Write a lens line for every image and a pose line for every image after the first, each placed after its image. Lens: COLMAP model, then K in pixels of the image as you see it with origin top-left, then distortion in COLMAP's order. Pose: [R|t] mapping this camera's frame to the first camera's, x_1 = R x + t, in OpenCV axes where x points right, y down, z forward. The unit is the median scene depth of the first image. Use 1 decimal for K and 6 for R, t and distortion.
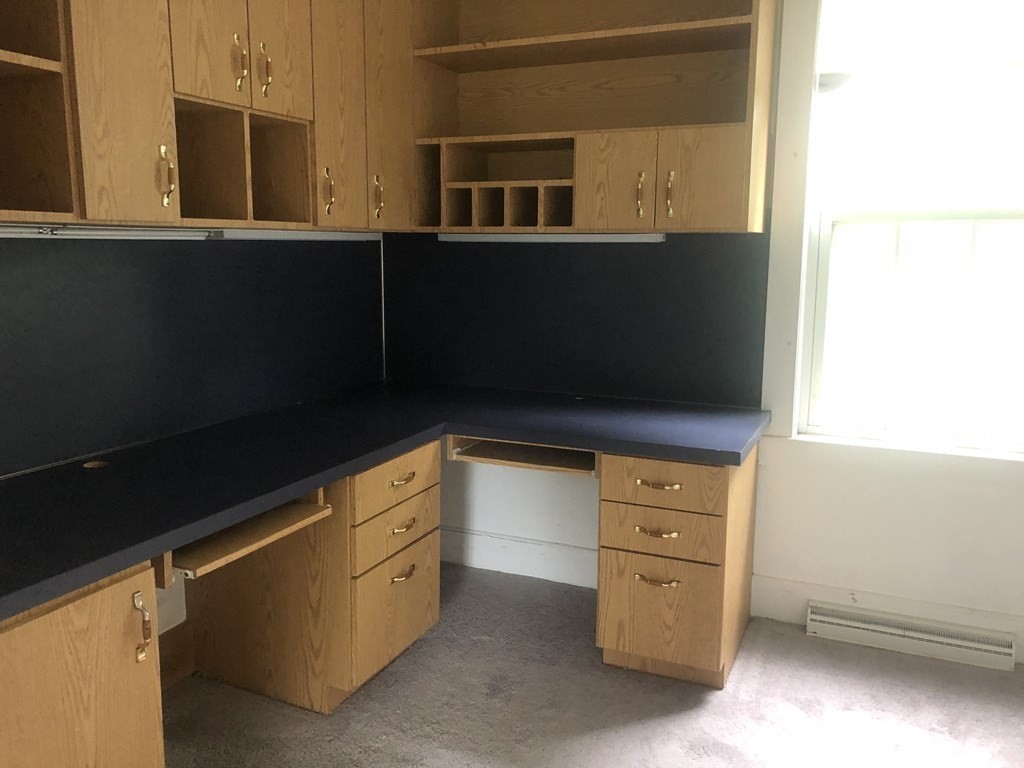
lens RADIAL K [[845.6, 0, 513.4], [0, 845.6, 383.6], [0, 0, 1]] dist [0.041746, -0.056791]
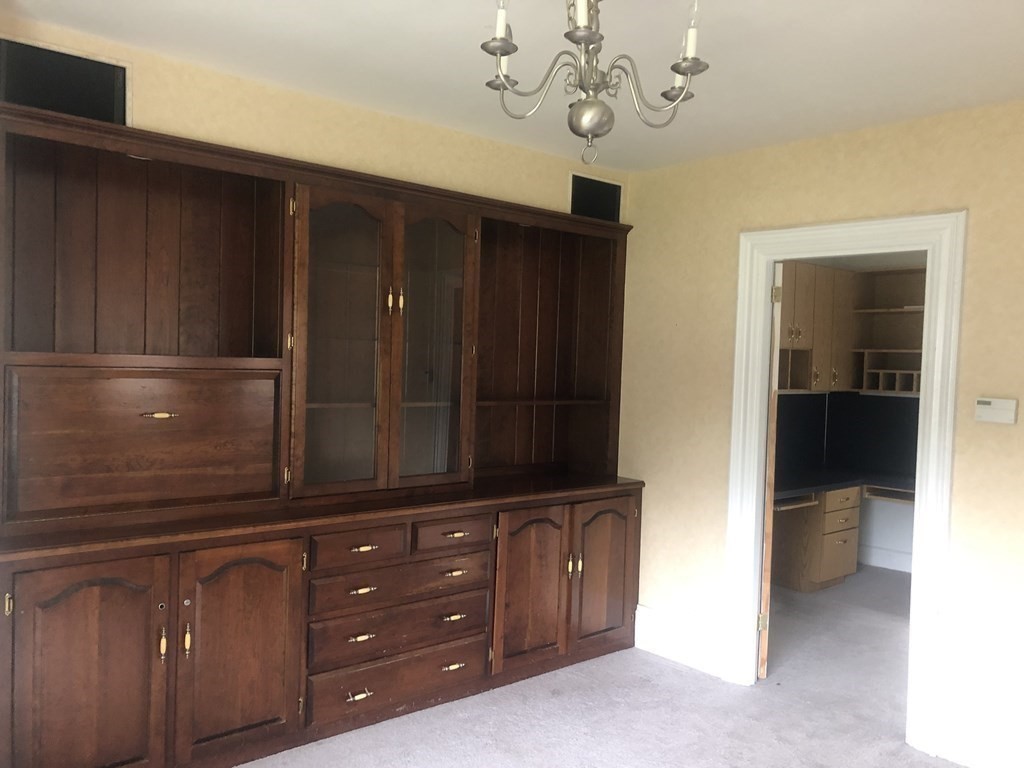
lens RADIAL K [[845.6, 0, 512.5], [0, 845.6, 389.7], [0, 0, 1]] dist [0.041746, -0.056791]
pose [[0.909995, 0.031866, -0.413393, -0.003517], [-0.087880, 0.989213, -0.117196, 0.155182], [0.405199, 0.142976, 0.902979, -1.394846]]
